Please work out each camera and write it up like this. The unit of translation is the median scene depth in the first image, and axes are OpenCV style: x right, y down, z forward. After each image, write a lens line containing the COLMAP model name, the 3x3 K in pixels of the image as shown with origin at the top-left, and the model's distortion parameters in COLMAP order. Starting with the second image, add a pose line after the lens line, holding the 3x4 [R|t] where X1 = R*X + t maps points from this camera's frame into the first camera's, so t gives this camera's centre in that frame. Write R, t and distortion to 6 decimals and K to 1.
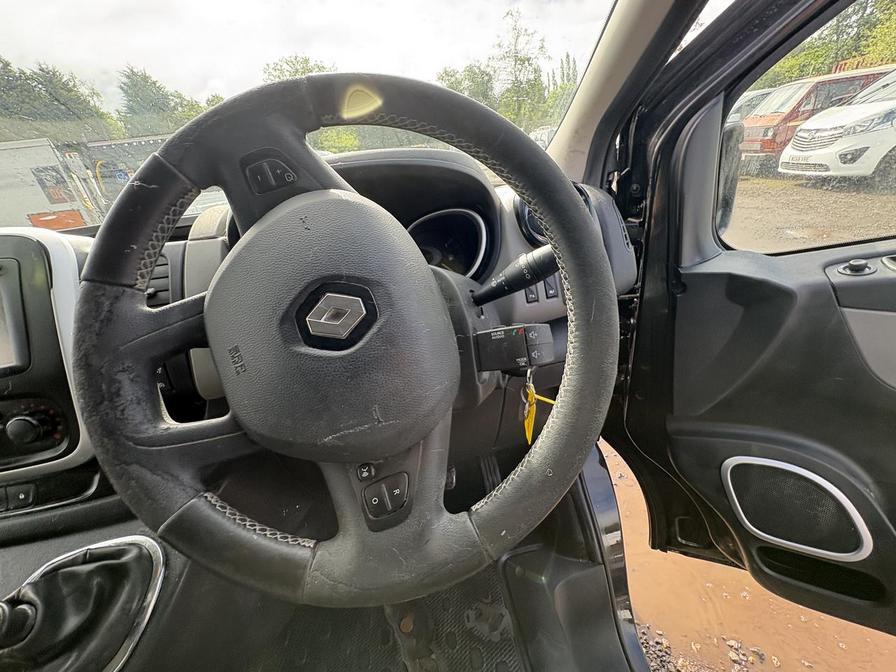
lens RADIAL K [[358.6, 0, 446.1], [0, 358.6, 339.1], [0, 0, 1]] dist [0.000161, 0.000936]
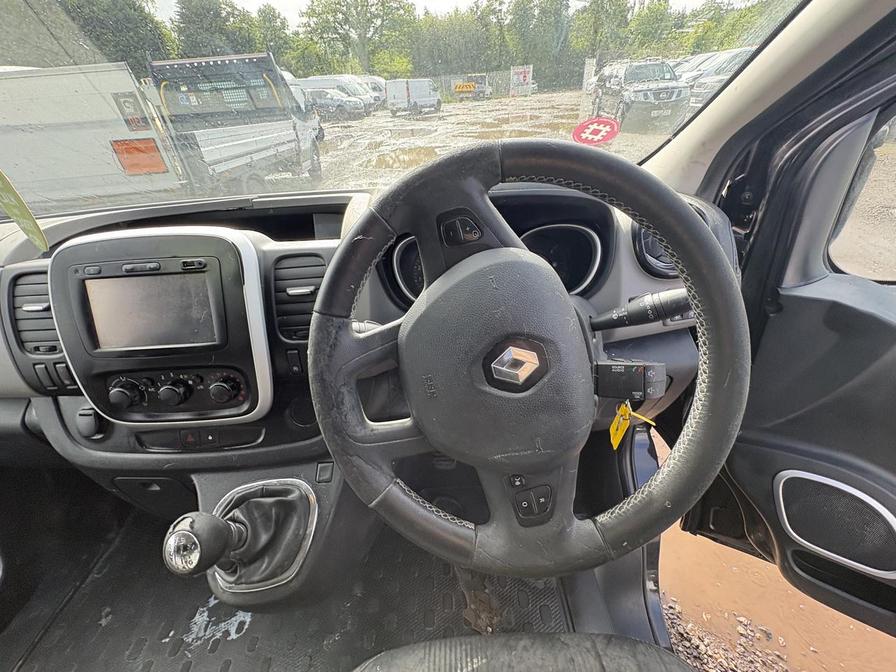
lens RADIAL K [[358.6, 0, 446.1], [0, 358.6, 337.2], [0, 0, 1]] dist [0.000161, 0.000936]
pose [[0.990412, 0.110515, -0.082886, -0.182714], [-0.097827, 0.984726, 0.144028, -0.127682], [0.097537, -0.134538, 0.986096, -0.097121]]
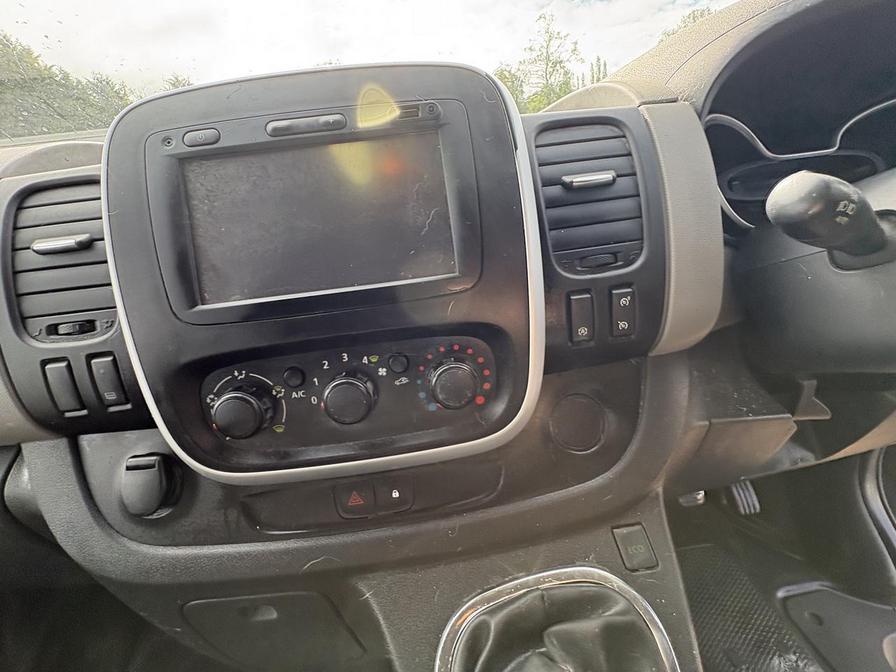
lens RADIAL K [[358.6, 0, 446.9], [0, 358.6, 337.6], [0, 0, 1]] dist [0.000161, 0.000936]
pose [[0.998246, 0.025121, -0.053602, -0.679528], [-0.025844, 0.999584, -0.012833, 0.093703], [0.053257, 0.014196, 0.998480, 0.219786]]
